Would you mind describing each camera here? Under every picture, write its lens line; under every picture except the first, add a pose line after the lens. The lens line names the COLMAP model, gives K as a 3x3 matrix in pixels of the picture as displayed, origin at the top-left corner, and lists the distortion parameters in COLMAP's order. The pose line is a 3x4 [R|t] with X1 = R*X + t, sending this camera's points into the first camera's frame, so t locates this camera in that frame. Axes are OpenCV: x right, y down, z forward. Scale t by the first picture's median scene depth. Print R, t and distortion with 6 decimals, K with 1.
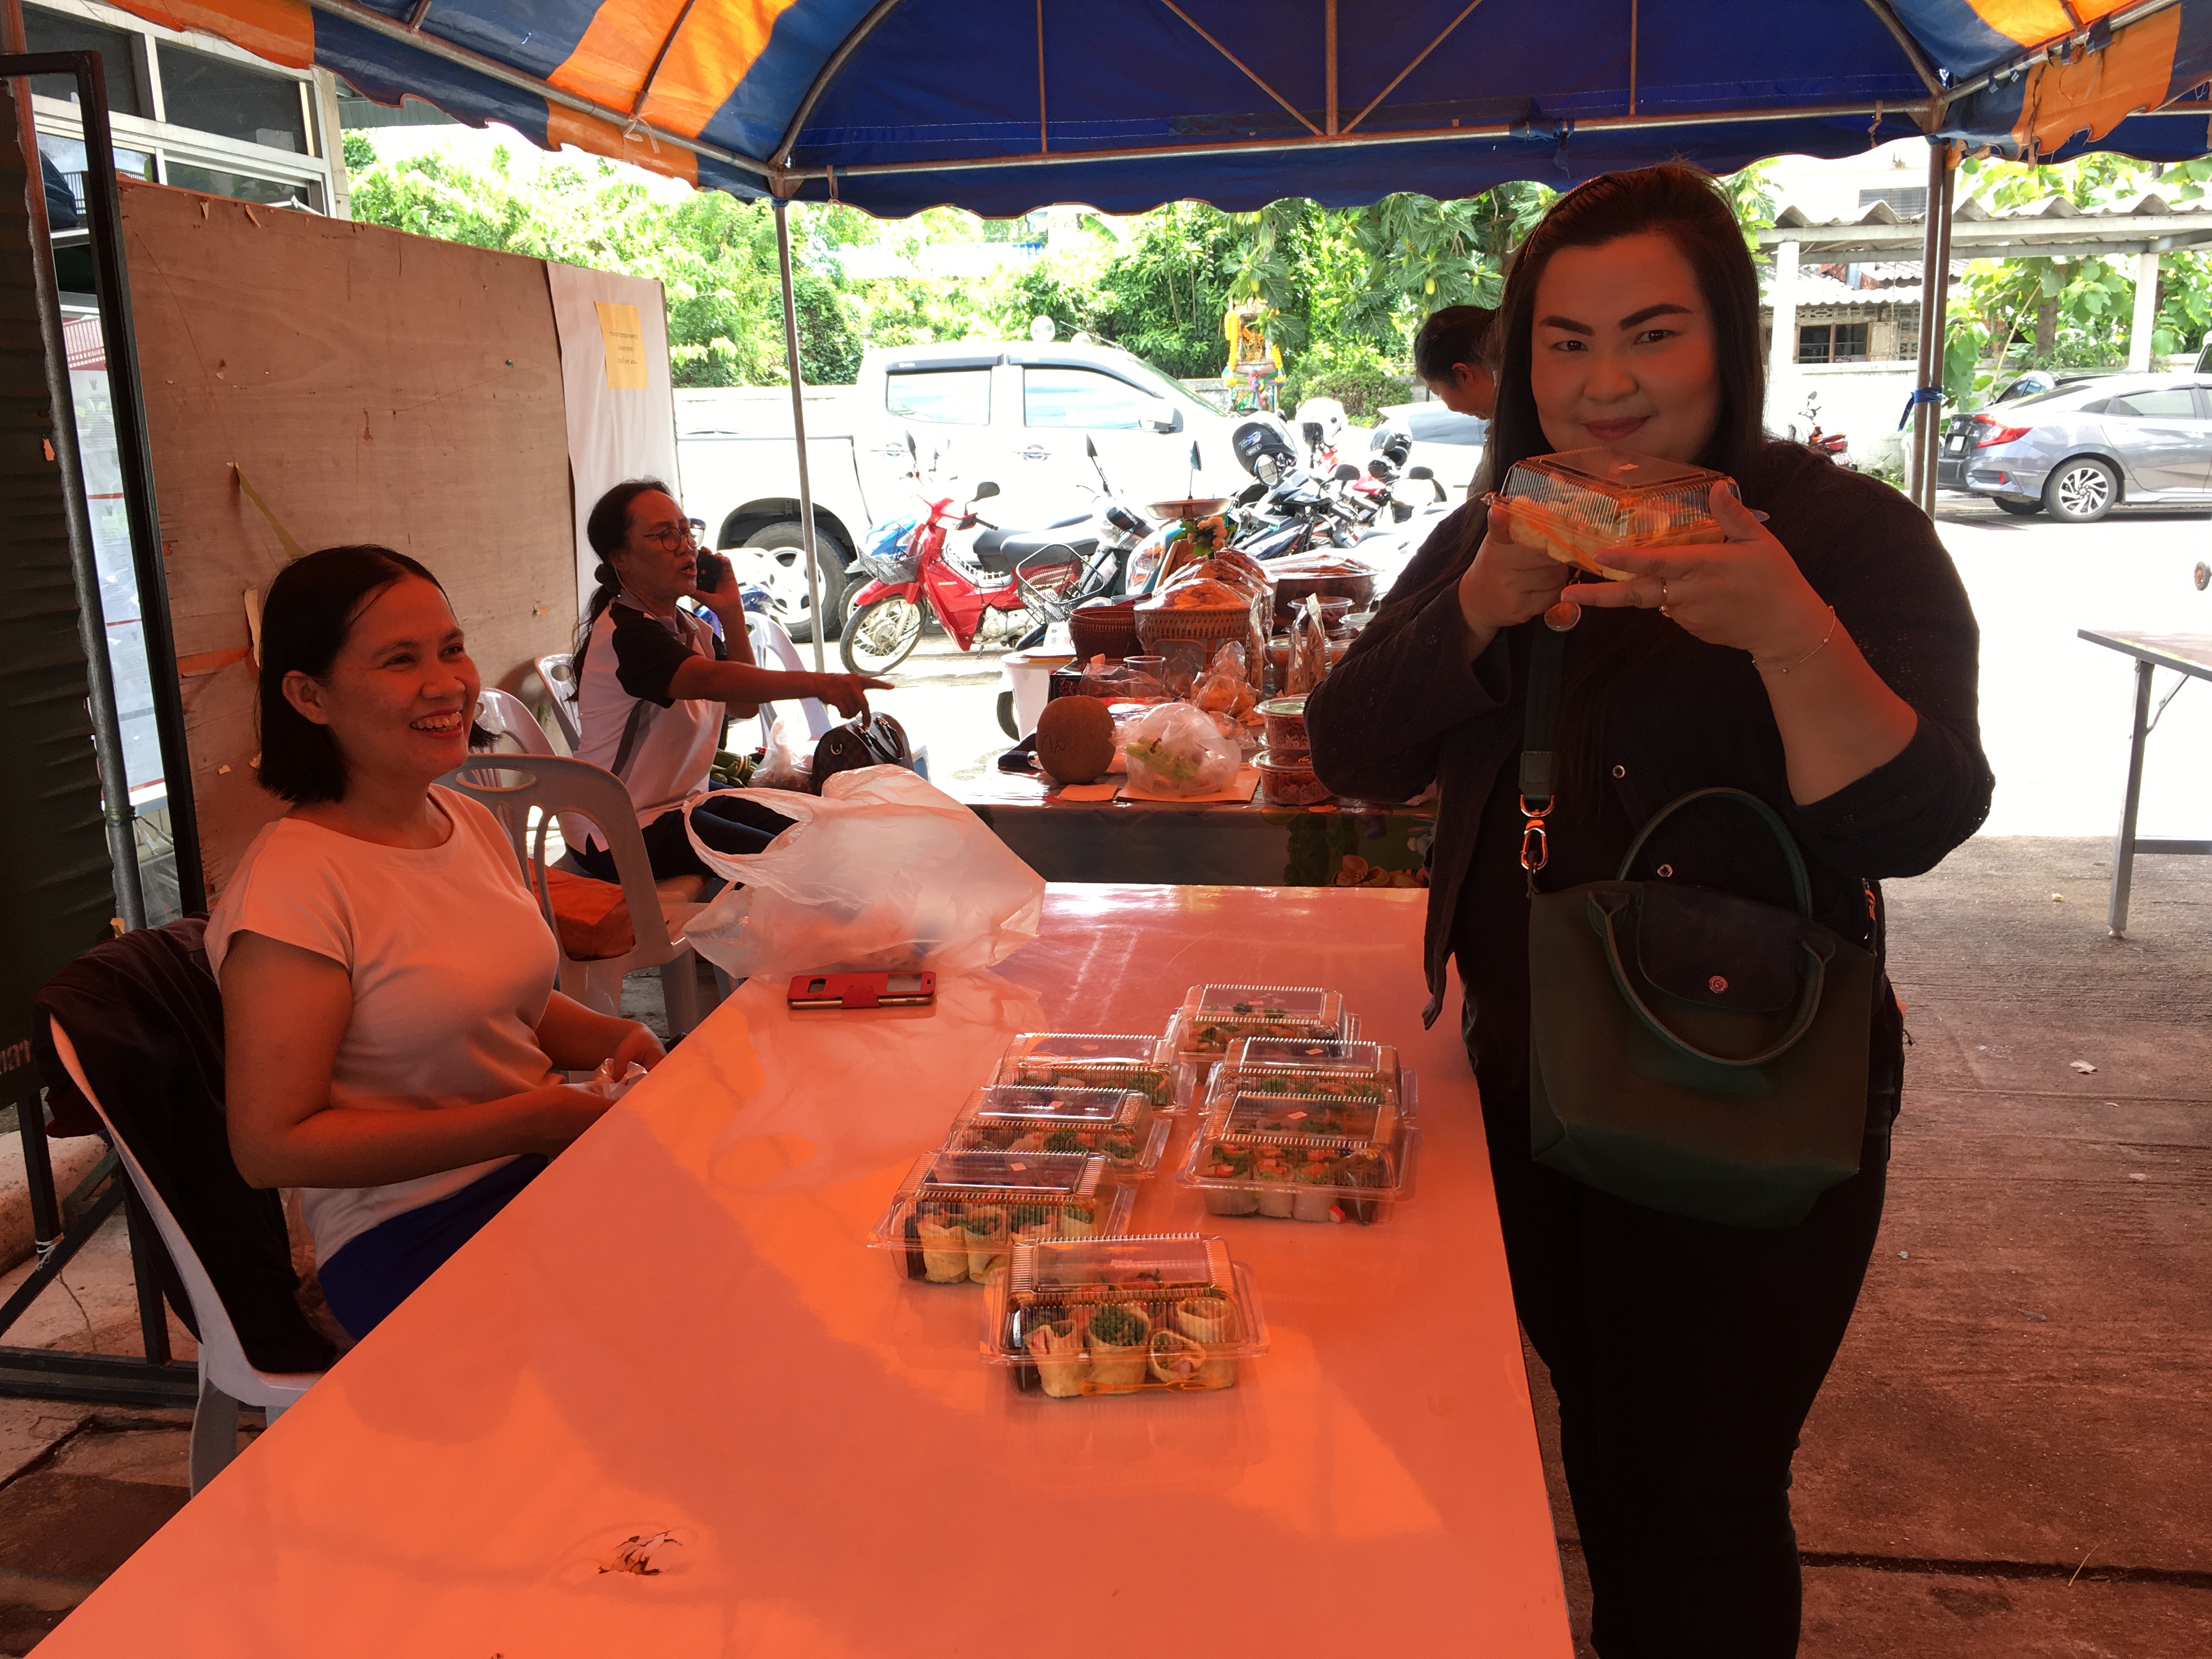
lens RADIAL K [[1863.3, 0, 1100.6], [0, 1863.3, 817.5], [0, 0, 1]] dist [0.081540, -0.111996]
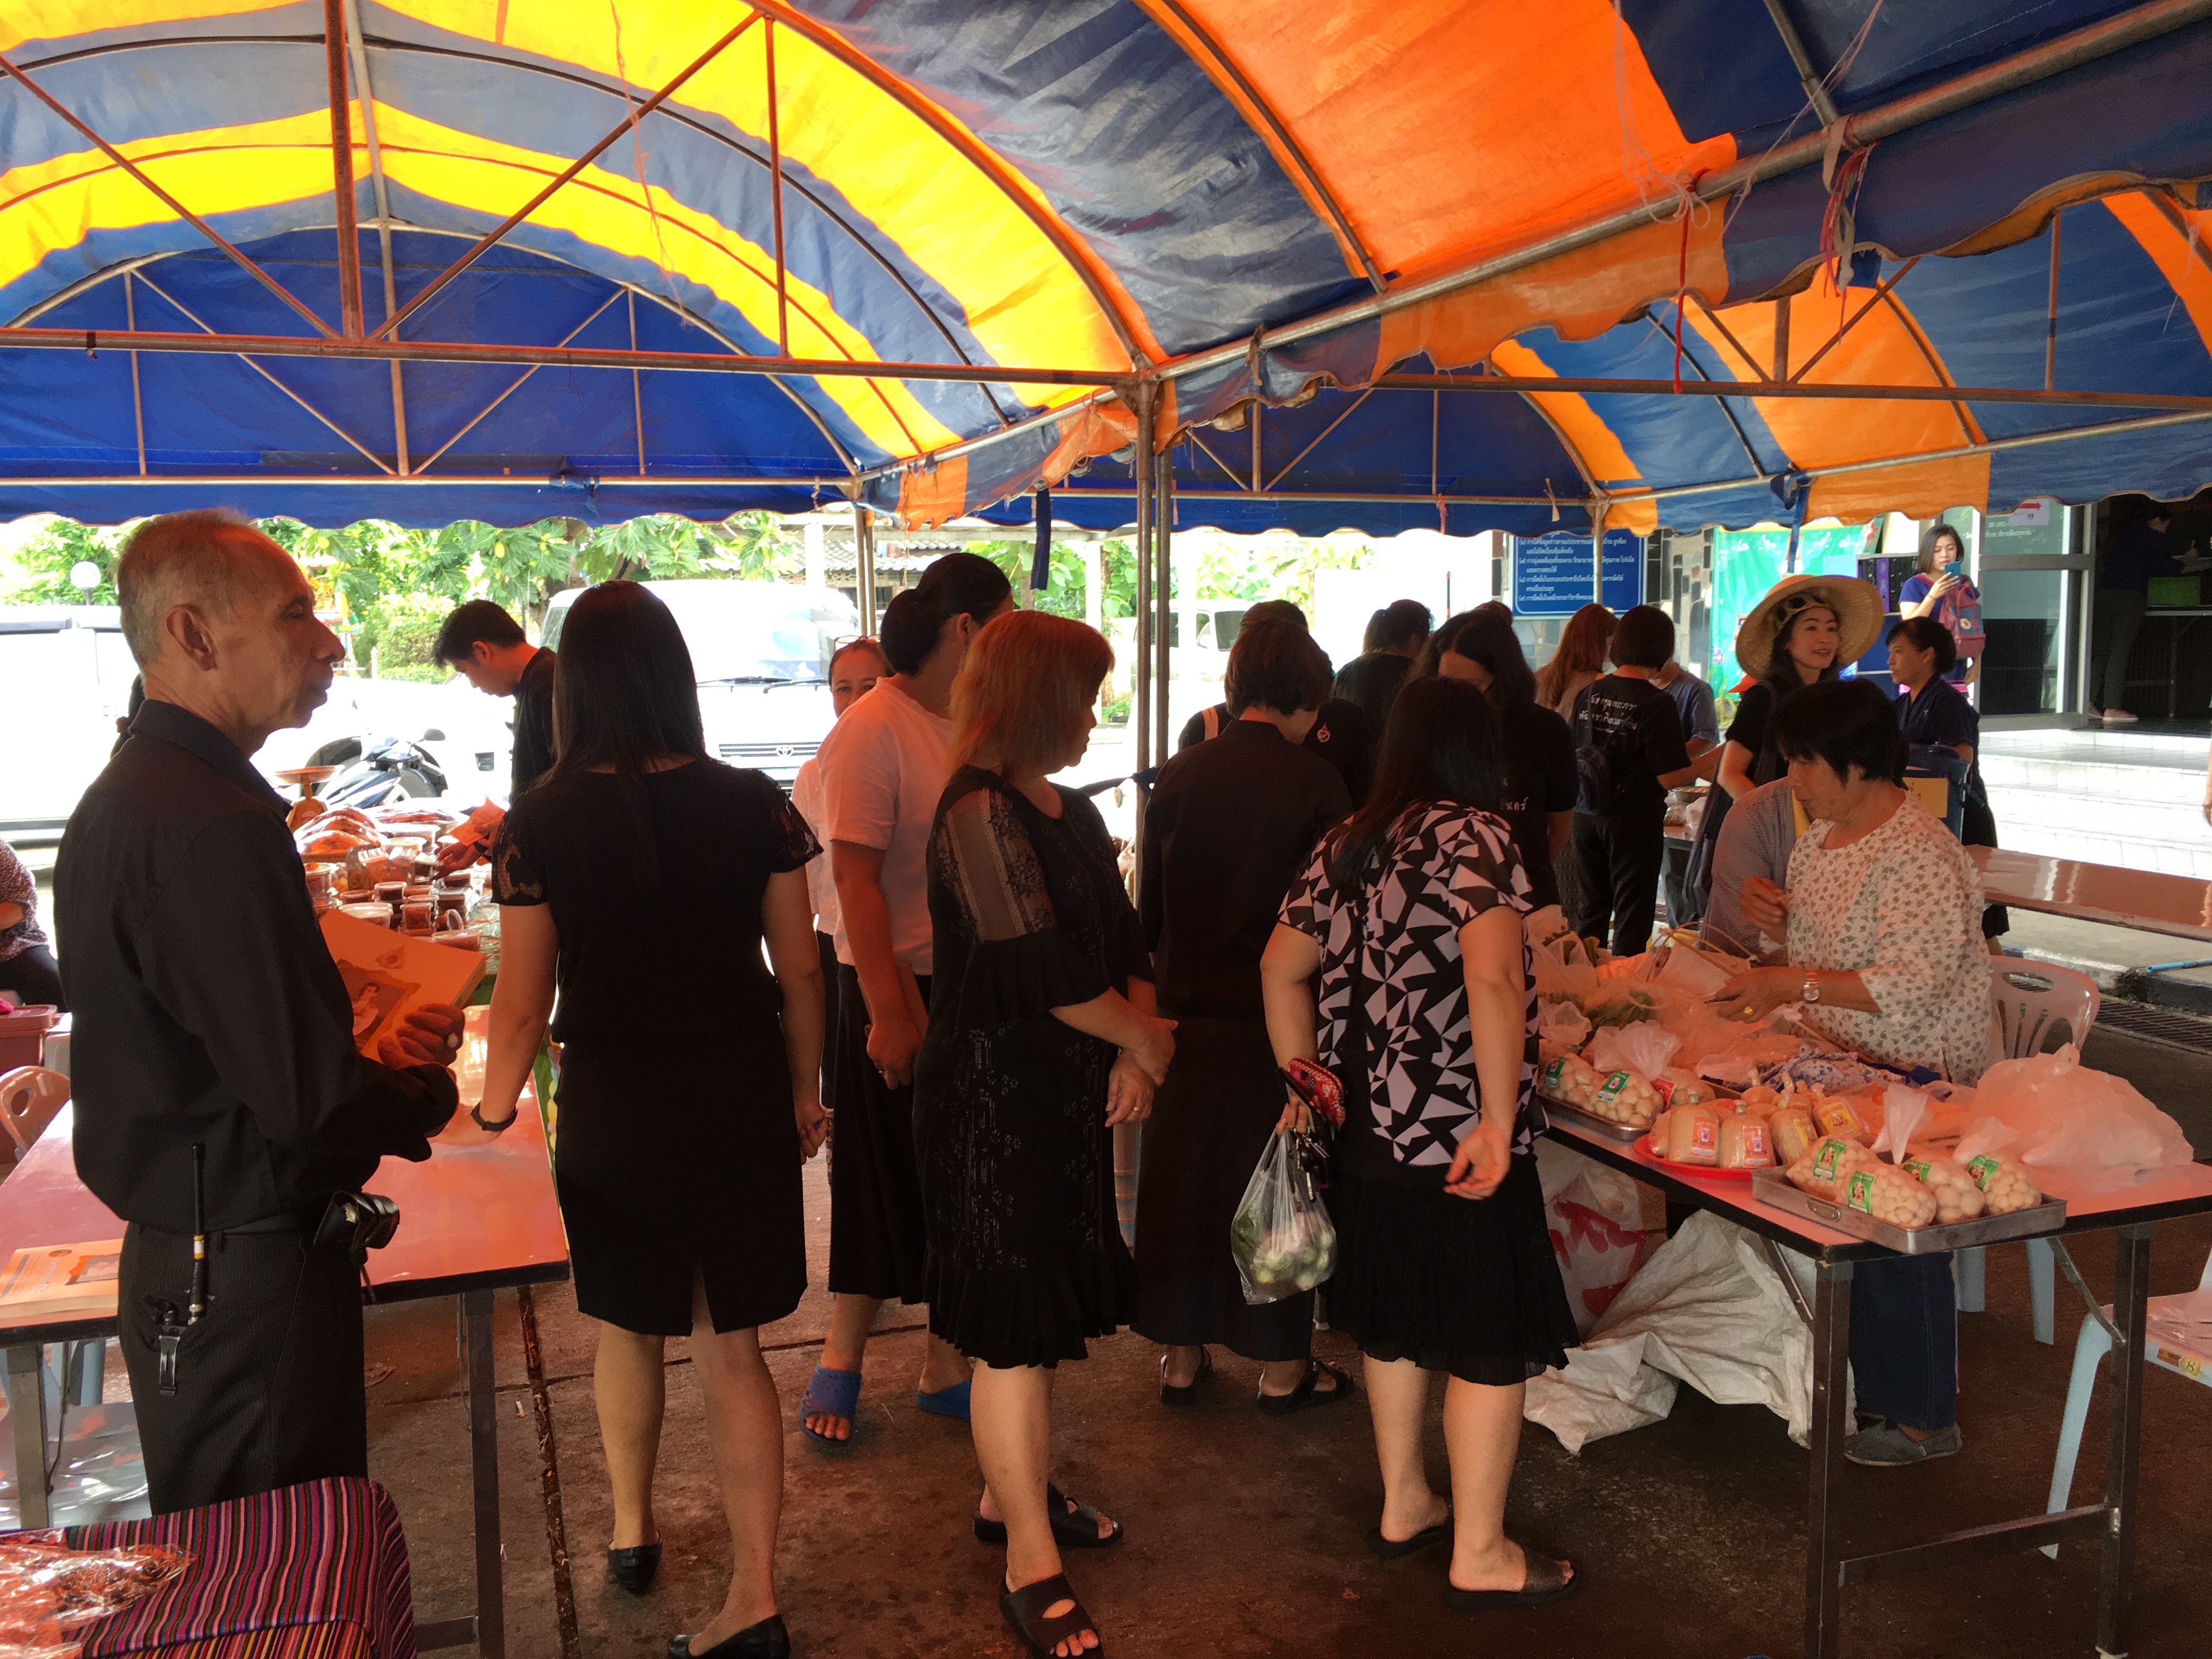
lens RADIAL K [[1863.3, 0, 1100.6], [0, 1863.3, 817.5], [0, 0, 1]] dist [0.081540, -0.111996]
pose [[0.890170, -0.036517, 0.454163, -0.042684], [0.091440, 0.990821, -0.099558, 0.031372], [-0.446359, 0.130152, 0.885339, -0.291379]]
